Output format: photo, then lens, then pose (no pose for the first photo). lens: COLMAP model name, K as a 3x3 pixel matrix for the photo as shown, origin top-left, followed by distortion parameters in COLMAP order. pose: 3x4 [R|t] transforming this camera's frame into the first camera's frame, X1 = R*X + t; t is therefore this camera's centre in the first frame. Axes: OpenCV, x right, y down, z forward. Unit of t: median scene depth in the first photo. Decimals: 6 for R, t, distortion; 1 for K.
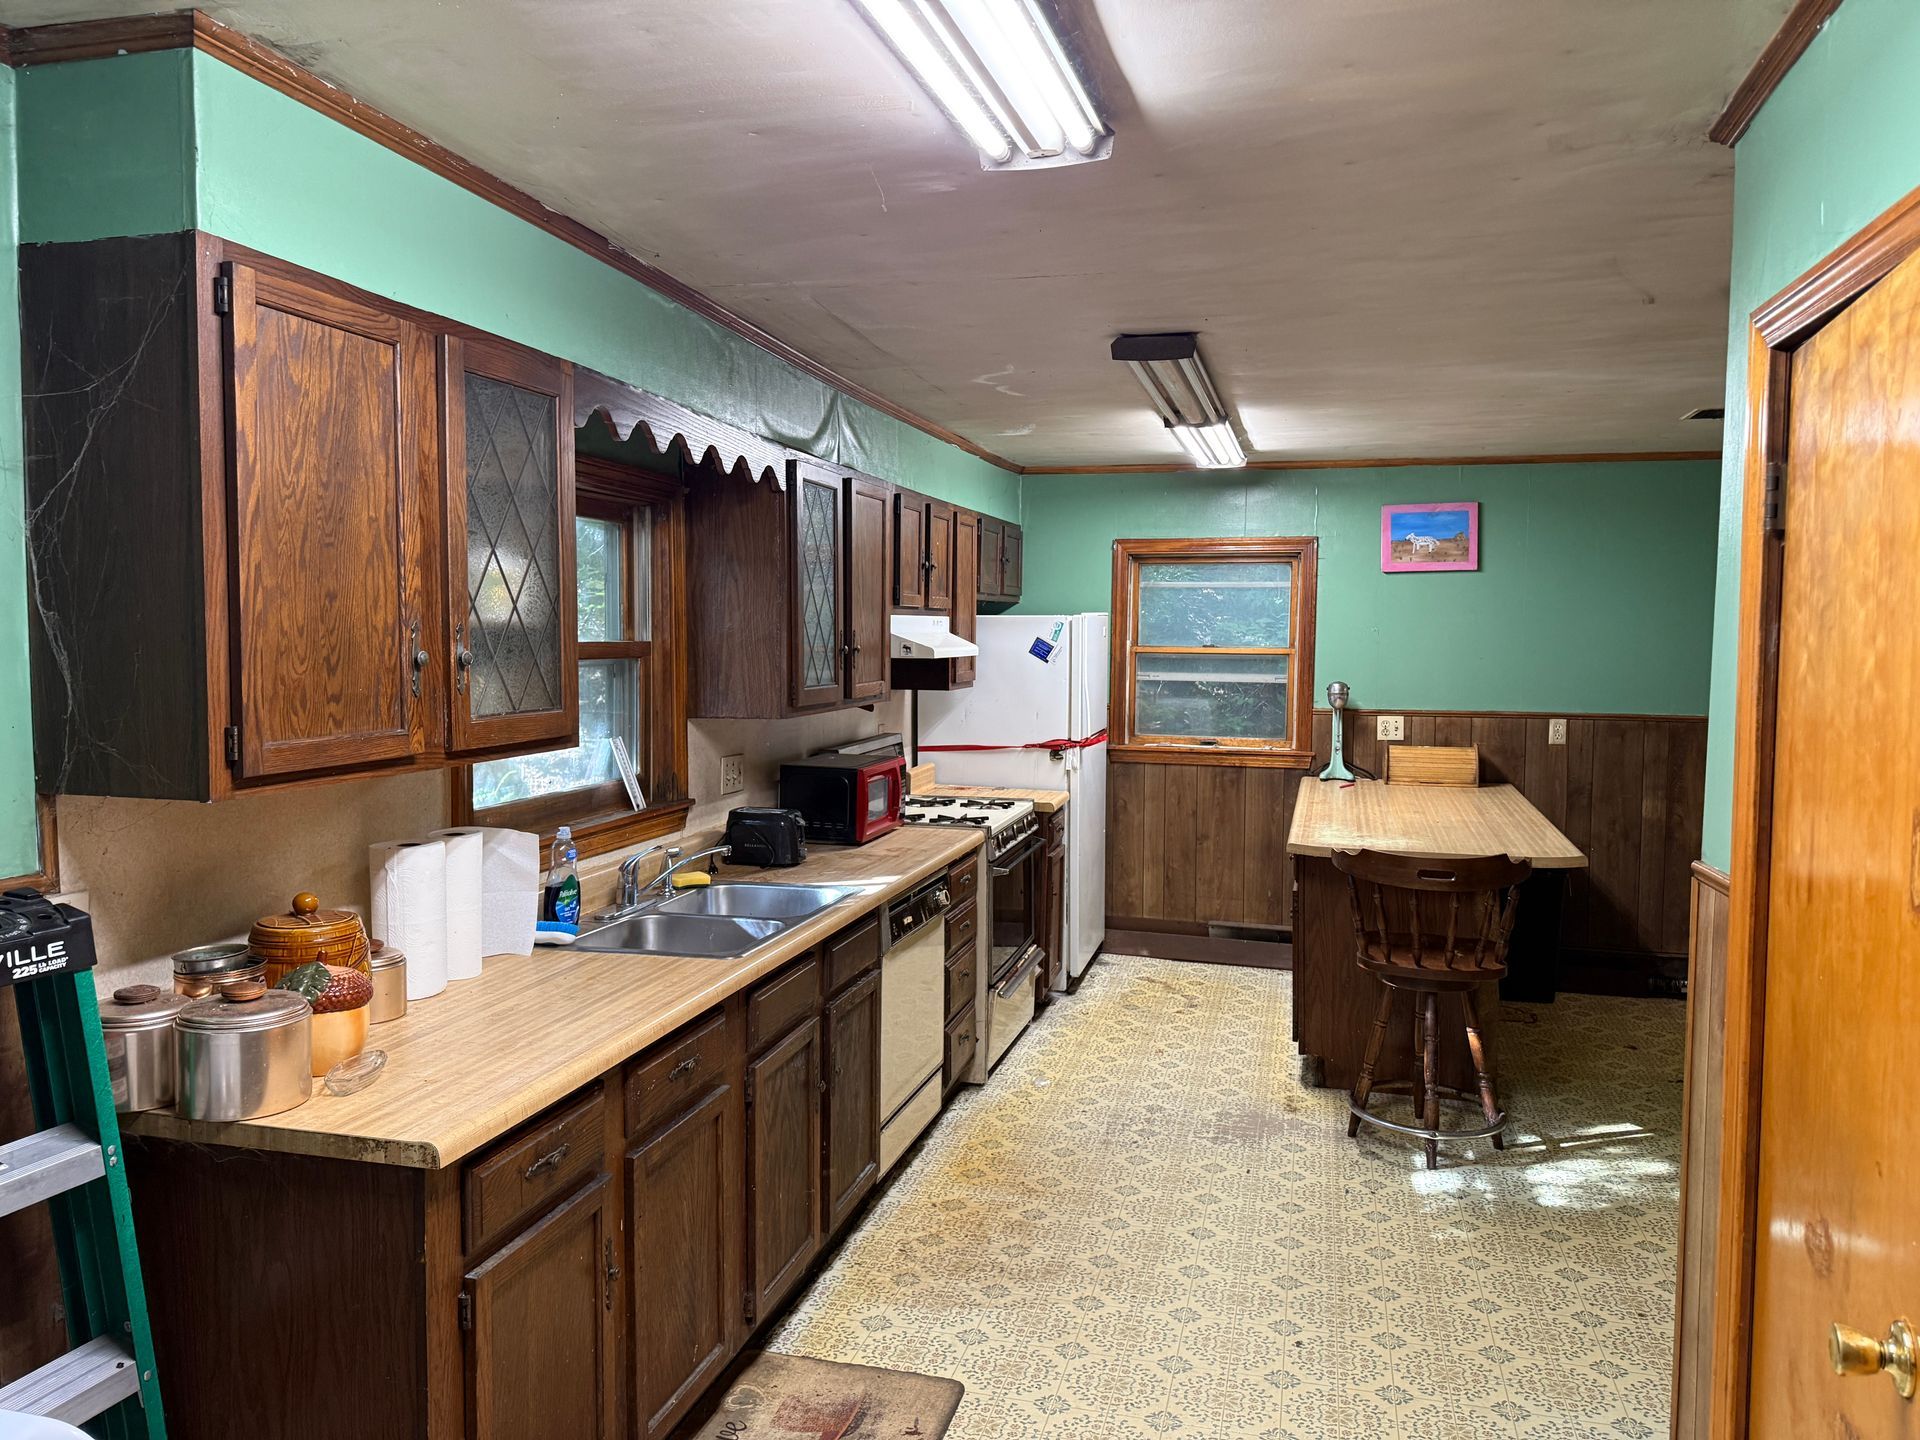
lens RADIAL K [[1344.6, 0, 966.9], [0, 1344.6, 702.4], [0, 0, 1]] dist [0.061242, -0.081429]
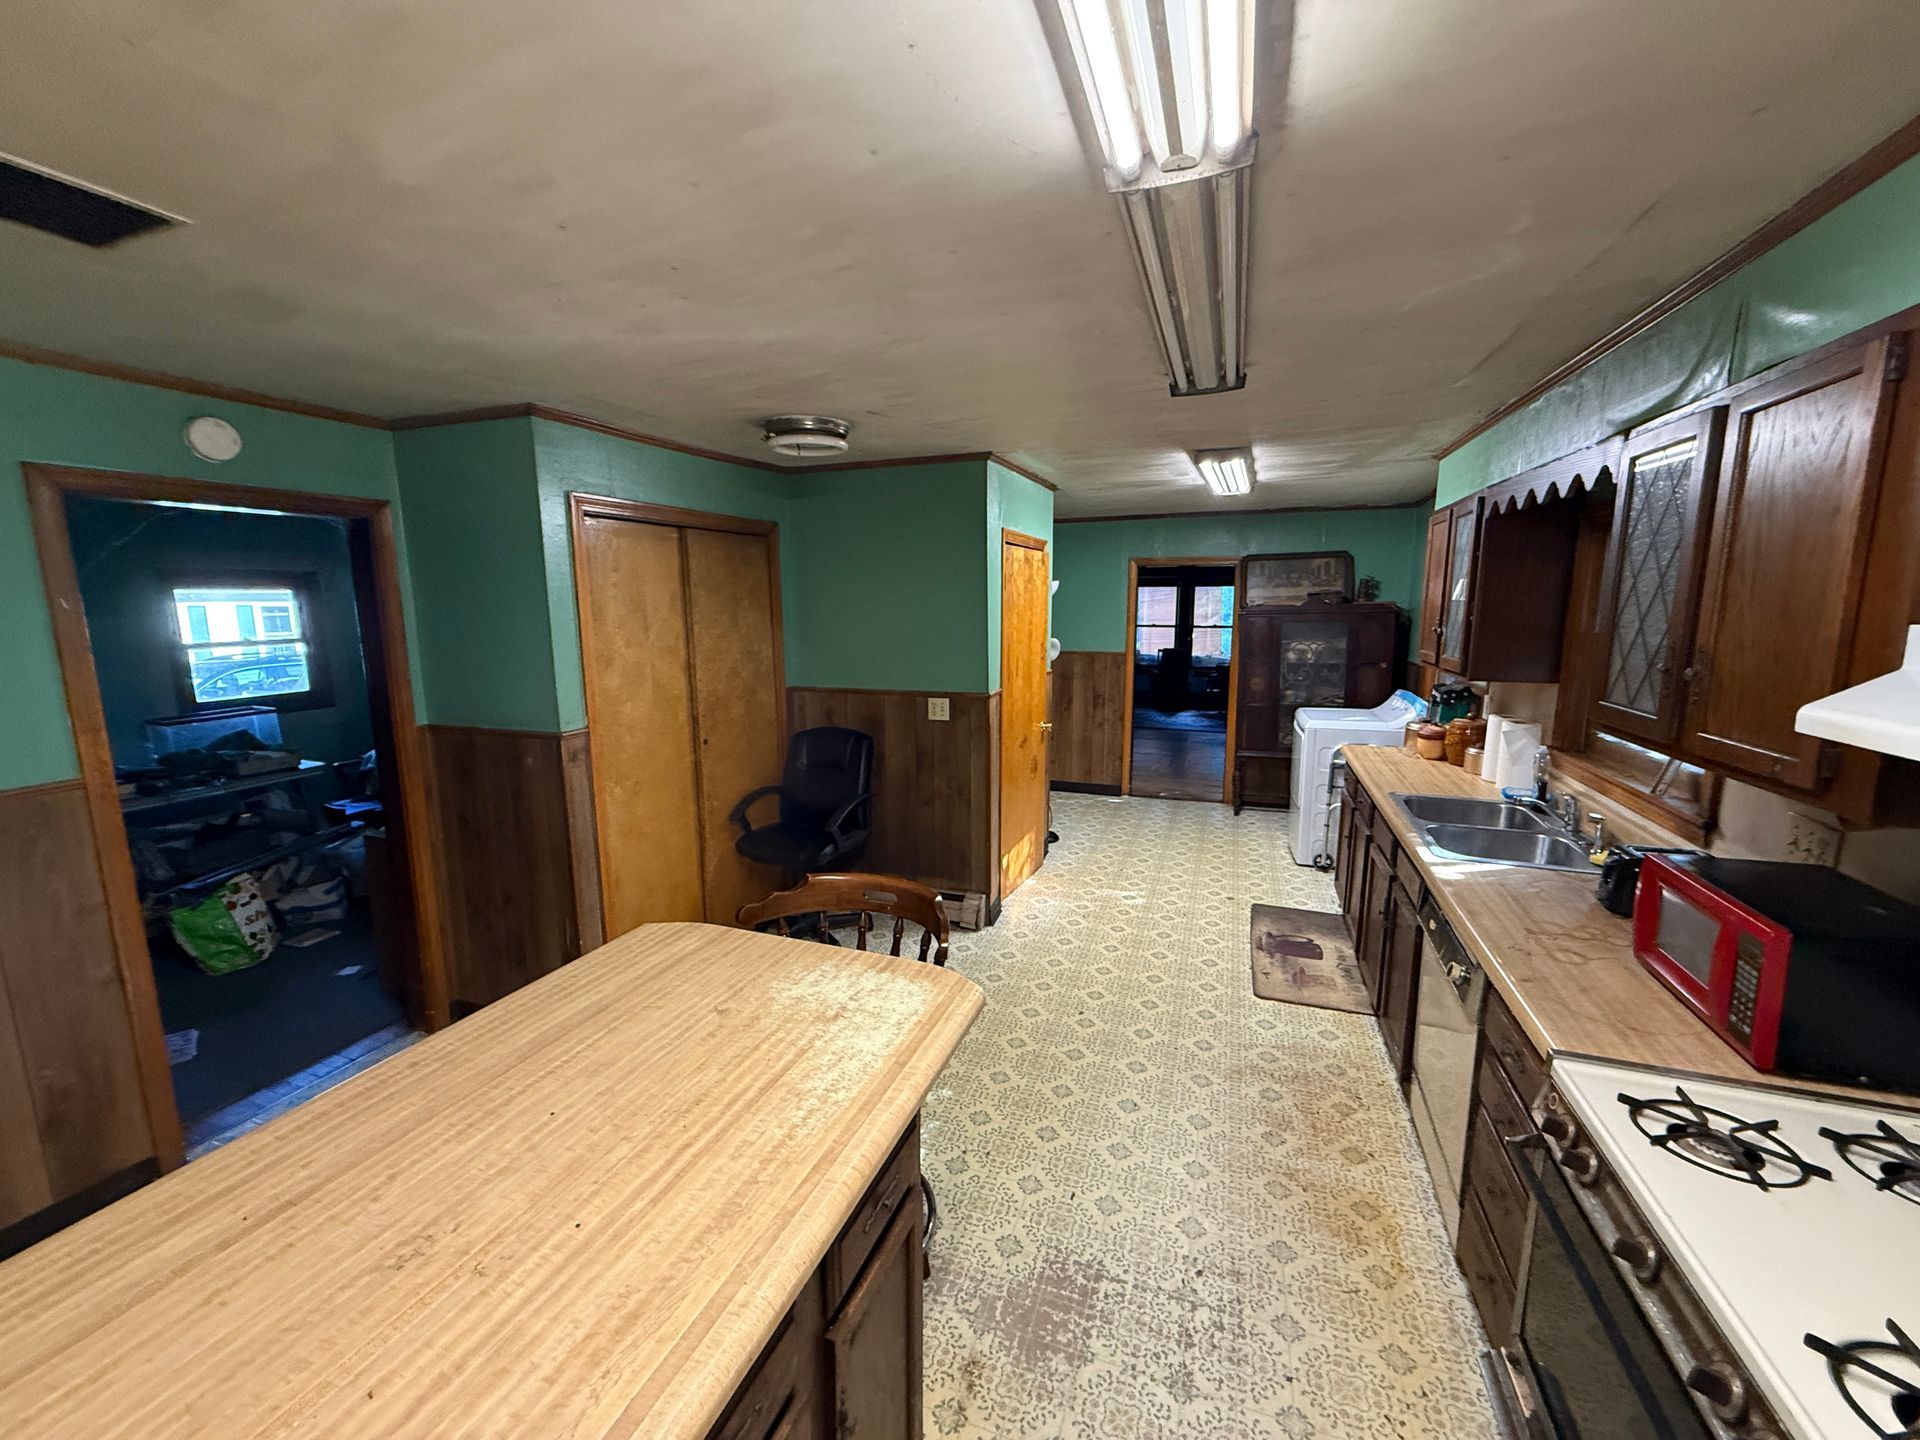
lens RADIAL K [[760.7, 0, 955.6], [0, 760.7, 719.9], [0, 0, 1]] dist [0.000325, -0.000238]
pose [[-0.995614, -0.014391, 0.092438, 0.256022], [0.005206, 0.978042, 0.208341, -0.105582], [-0.093407, 0.207908, -0.973678, 1.529127]]
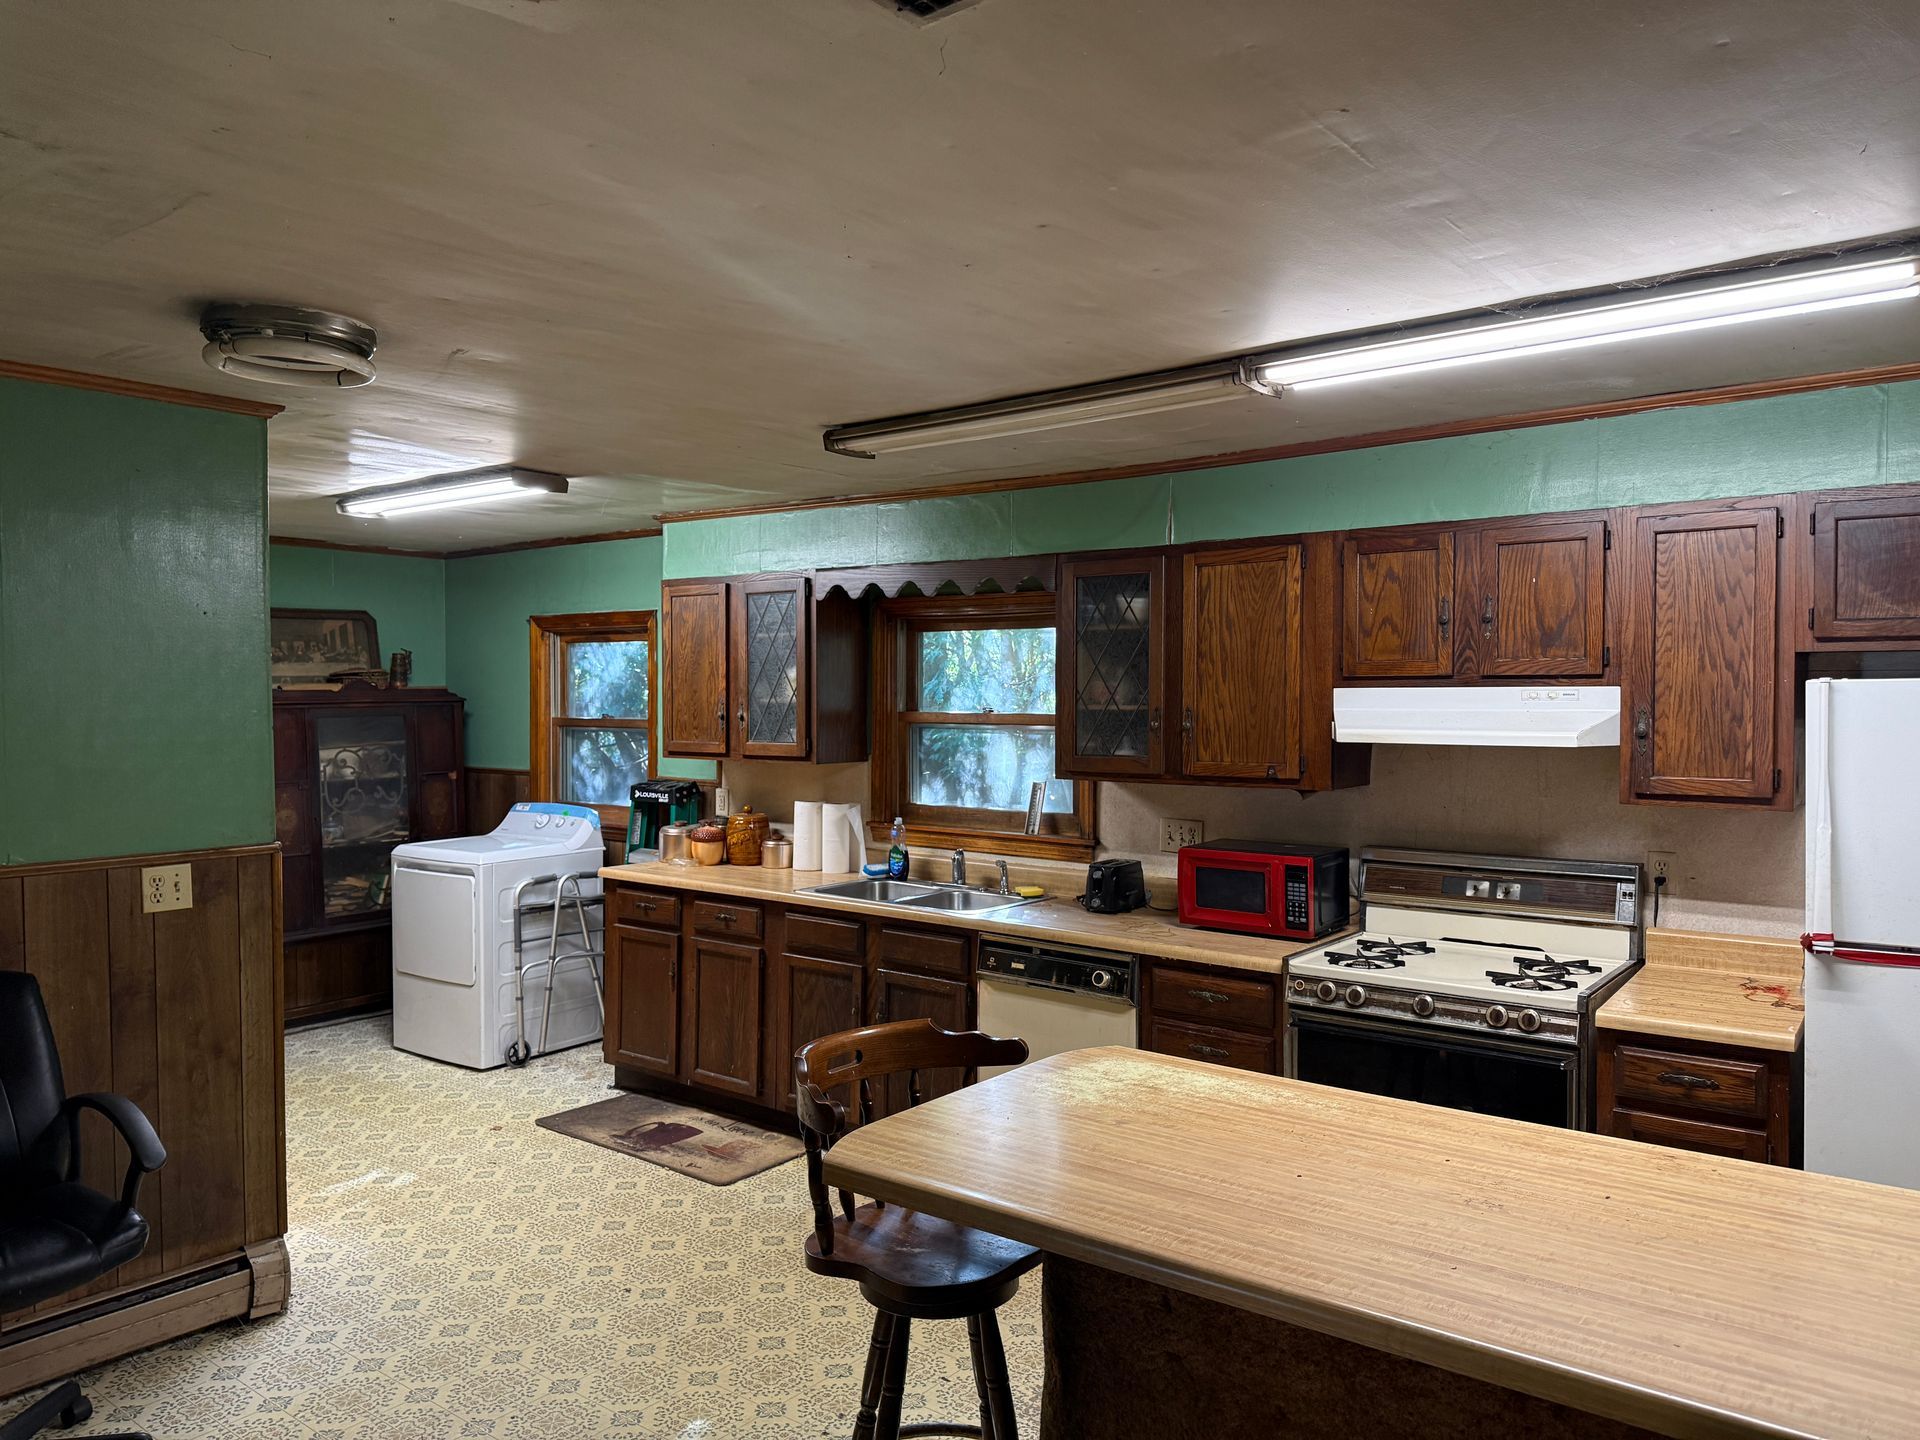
lens RADIAL K [[1350.3, 0, 958.6], [0, 1350.3, 722.4], [0, 0, 1]] dist [0.044955, -0.055996]
pose [[-0.388991, 0.012970, -0.921150, 0.982272], [-0.053158, 0.997919, 0.036499, -0.075723], [0.919707, 0.063164, -0.387492, 1.350302]]
